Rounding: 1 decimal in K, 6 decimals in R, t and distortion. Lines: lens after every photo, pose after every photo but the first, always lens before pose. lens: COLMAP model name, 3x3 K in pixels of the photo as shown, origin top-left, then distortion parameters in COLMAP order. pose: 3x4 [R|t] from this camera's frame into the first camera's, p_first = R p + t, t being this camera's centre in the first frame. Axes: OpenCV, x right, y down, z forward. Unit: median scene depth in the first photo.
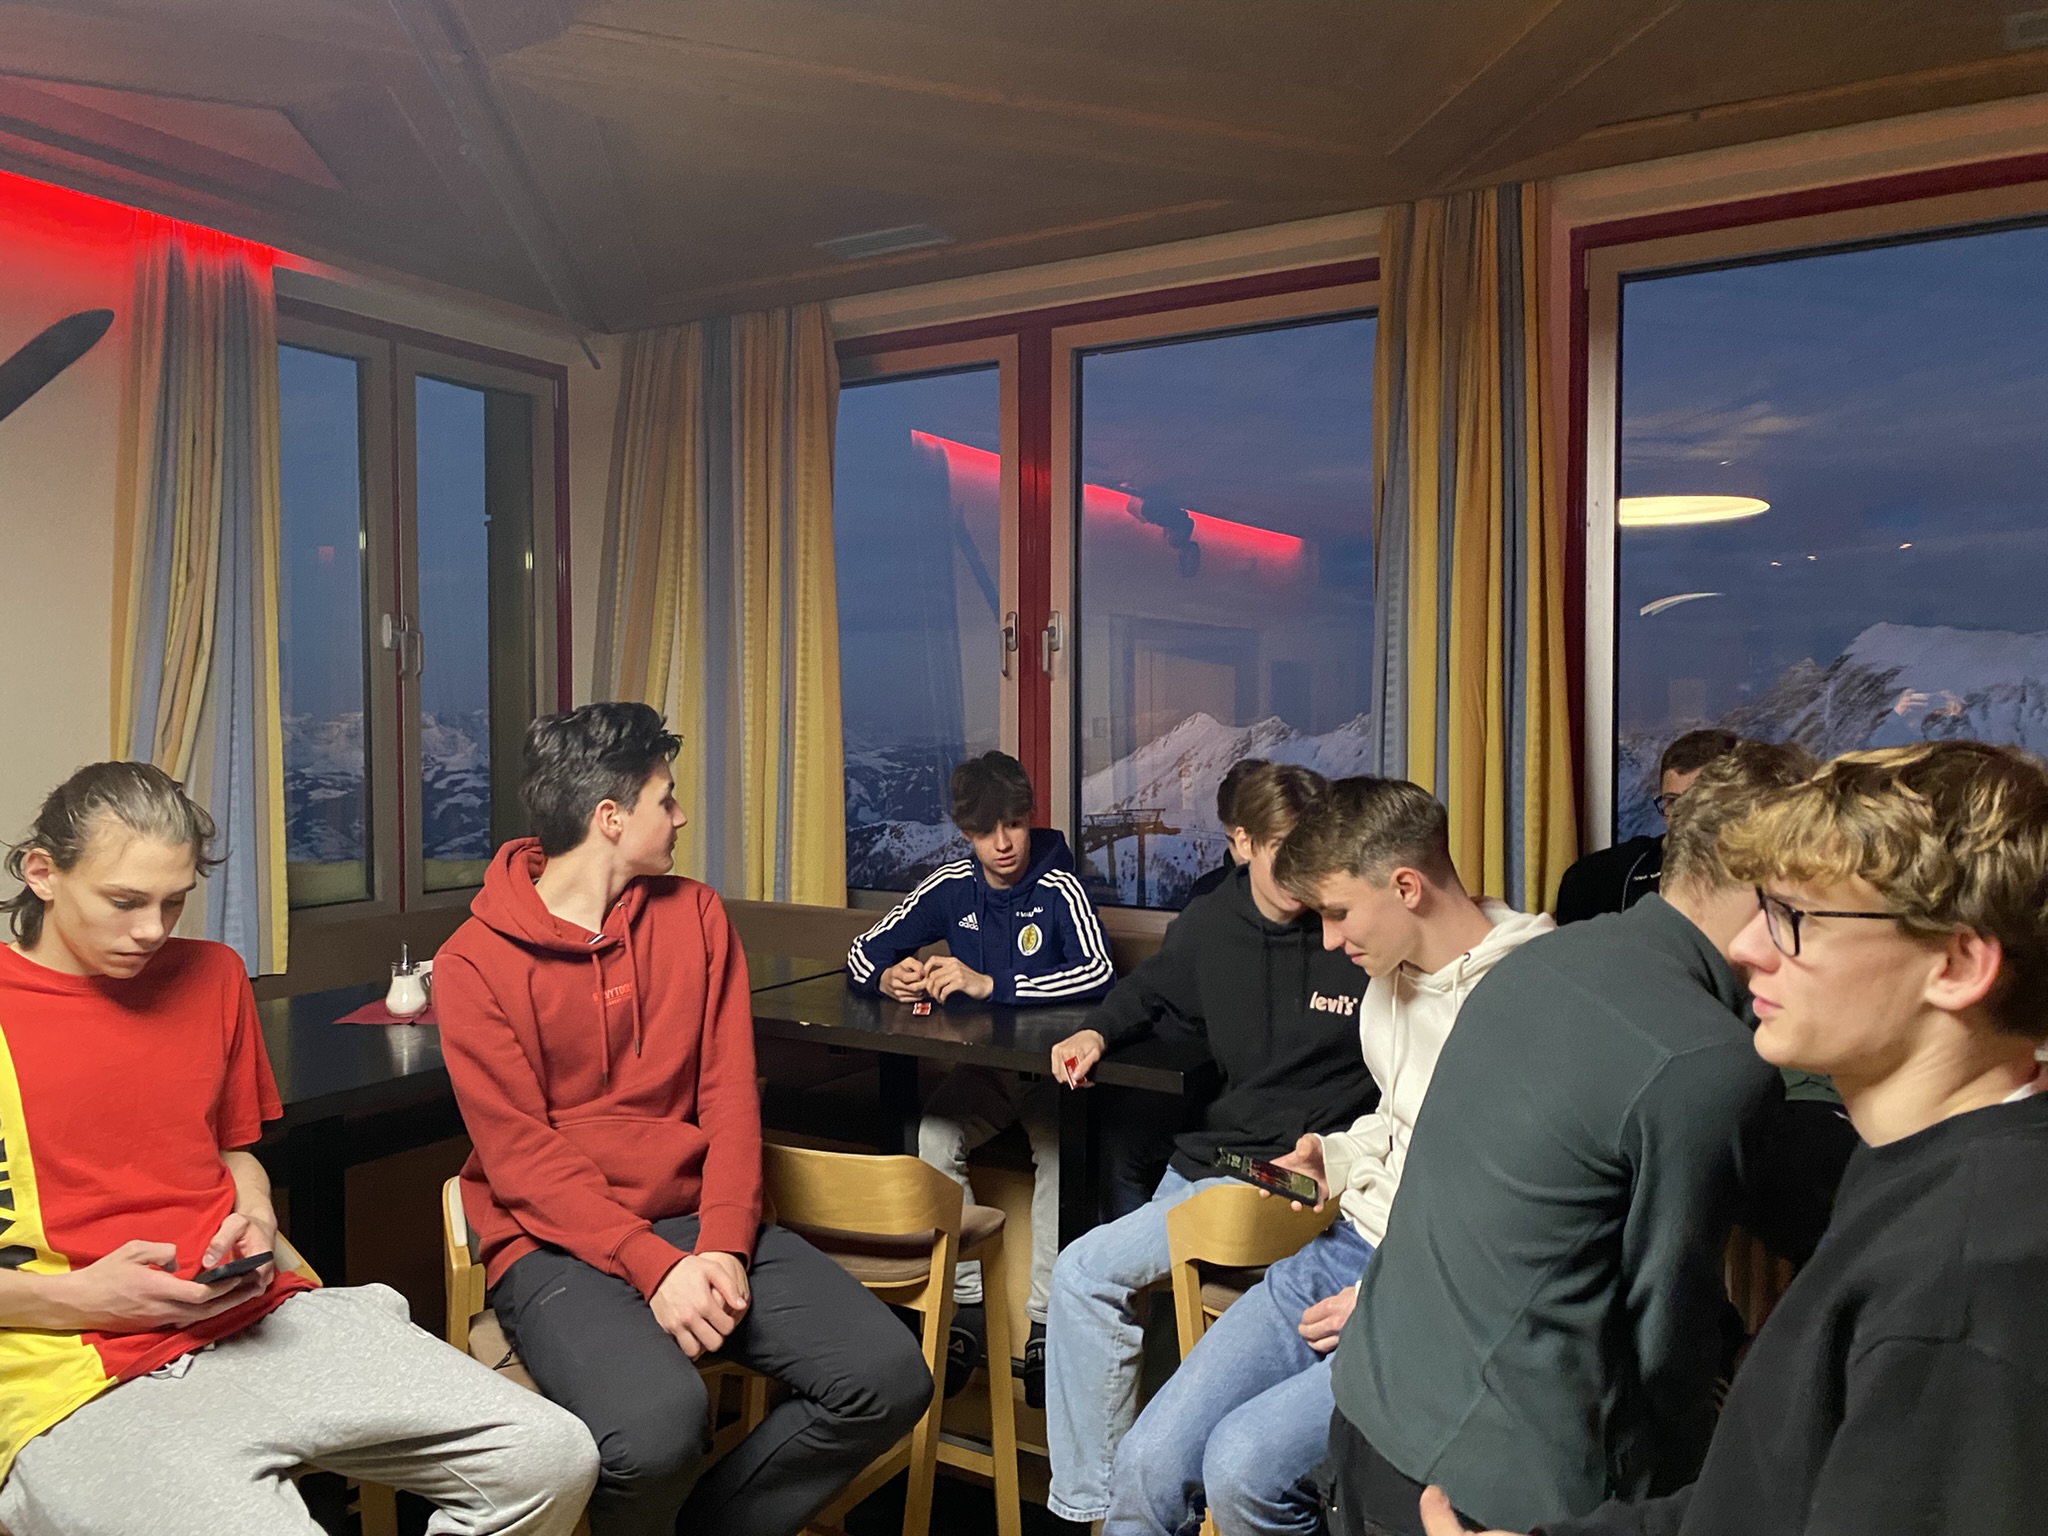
lens RADIAL K [[1542.9, 0, 990.7], [0, 1542.9, 771.8], [0, 0, 1]] dist [0.053045, -0.068792]
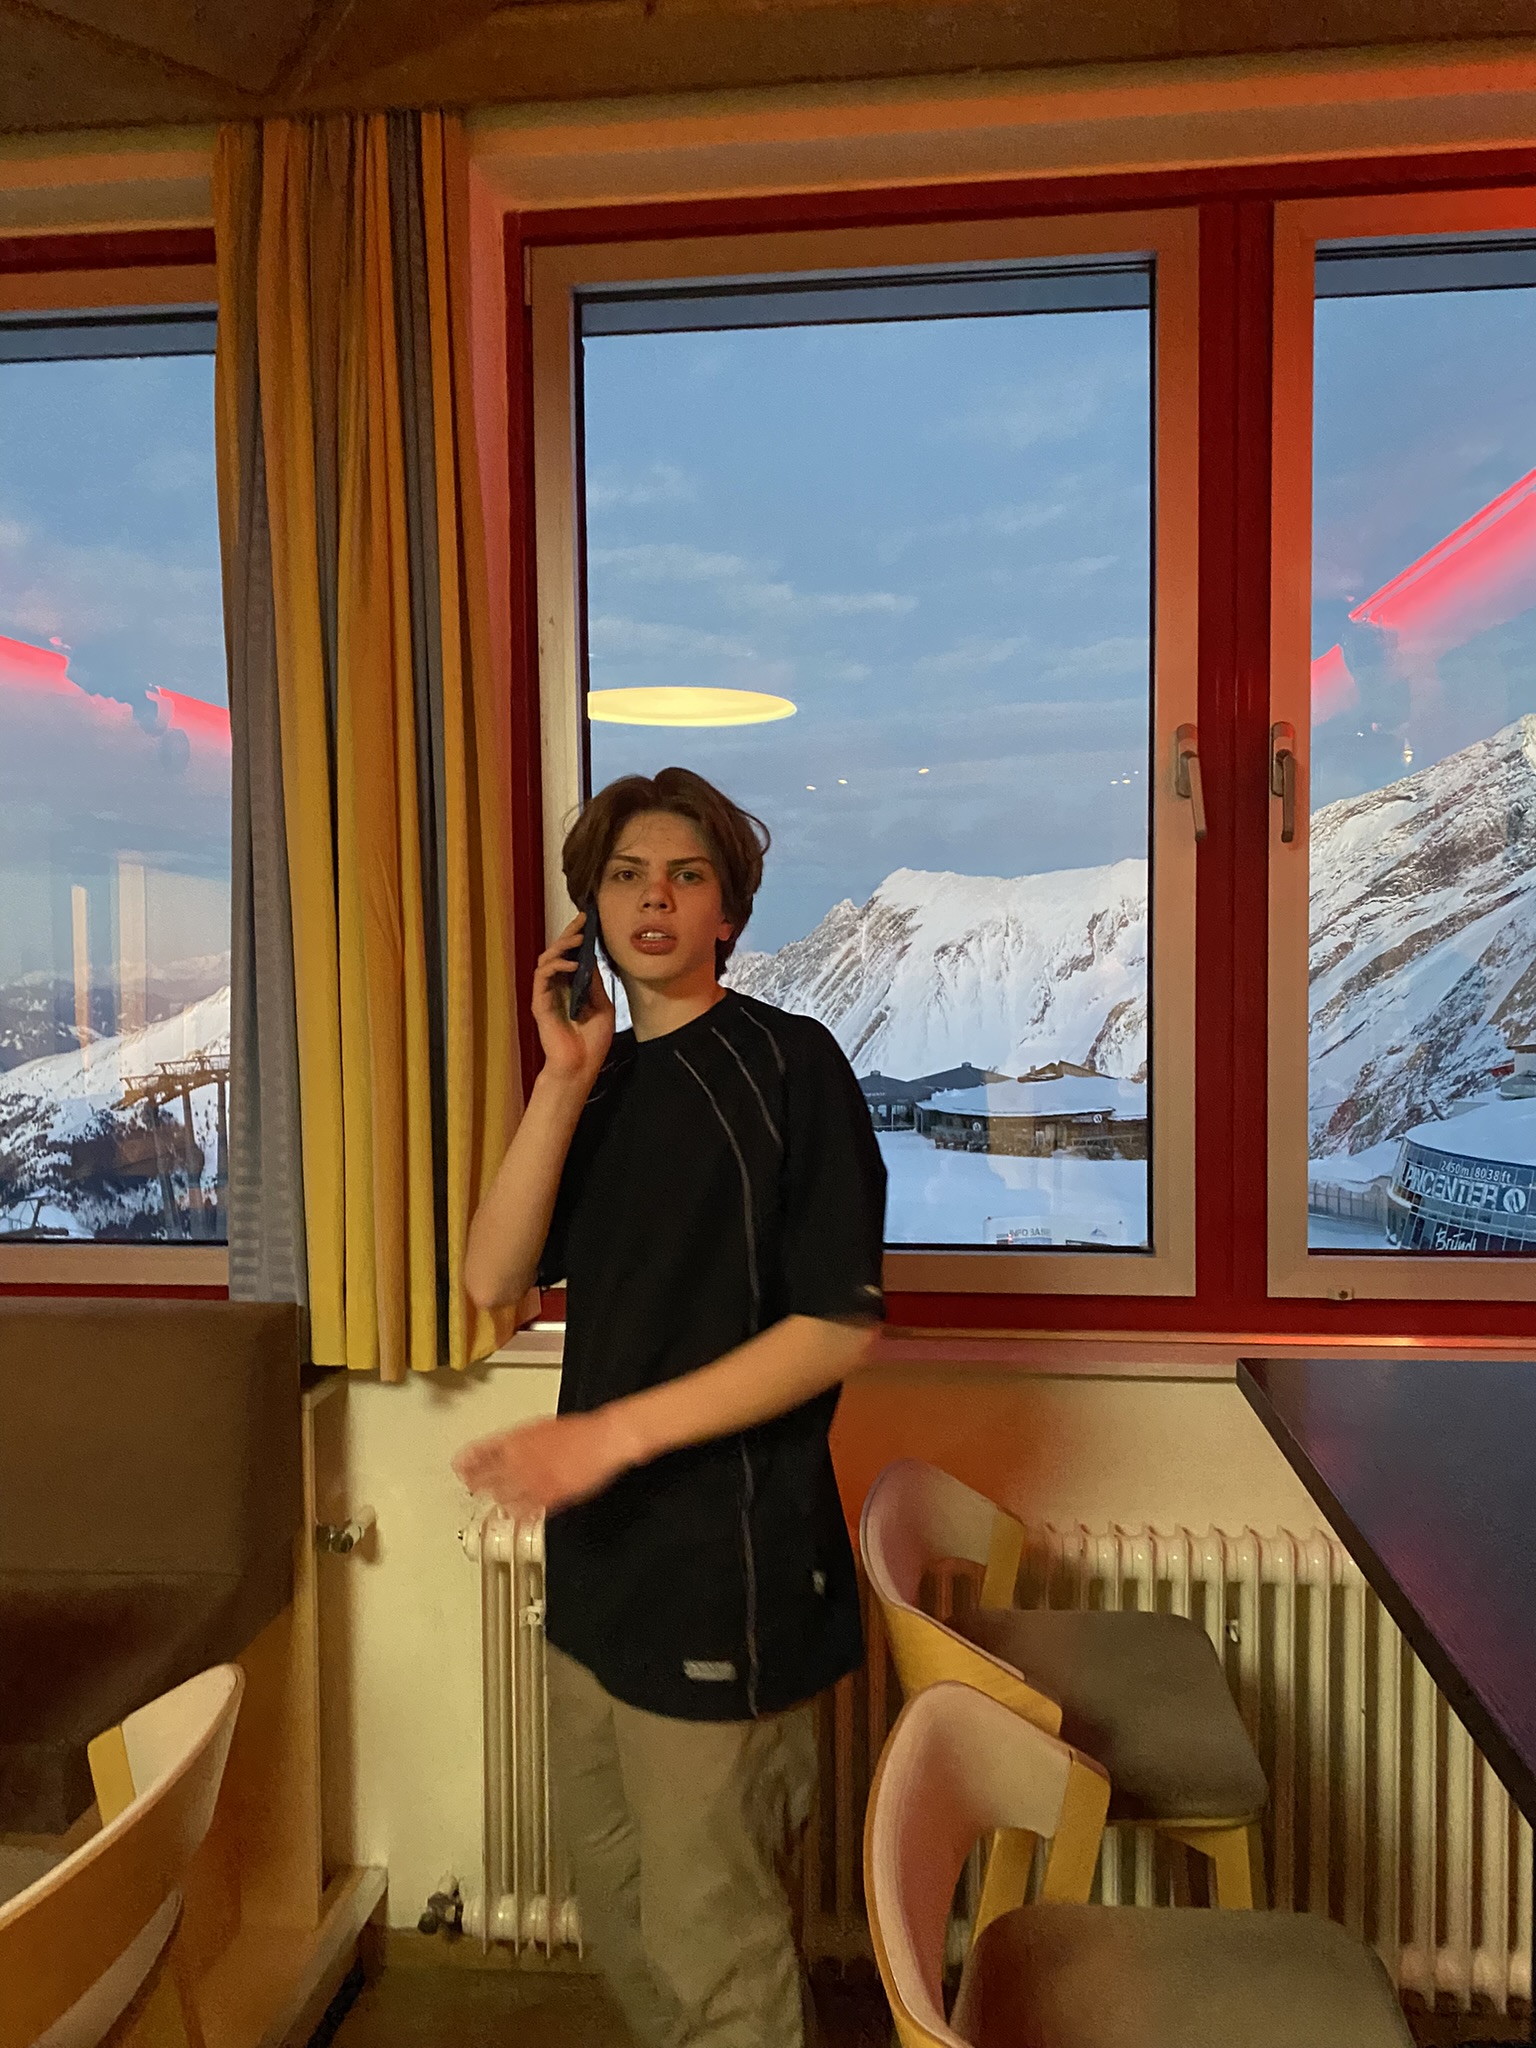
lens RADIAL K [[1542.9, 0, 791.3], [0, 1542.9, 1027.0], [0, 0, 1]] dist [0.053045, -0.068792]
pose [[0.902036, -0.029195, 0.430671, 0.181261], [0.024134, 0.999561, 0.017212, 0.000551], [-0.430985, -0.005132, 0.902345, 0.325064]]
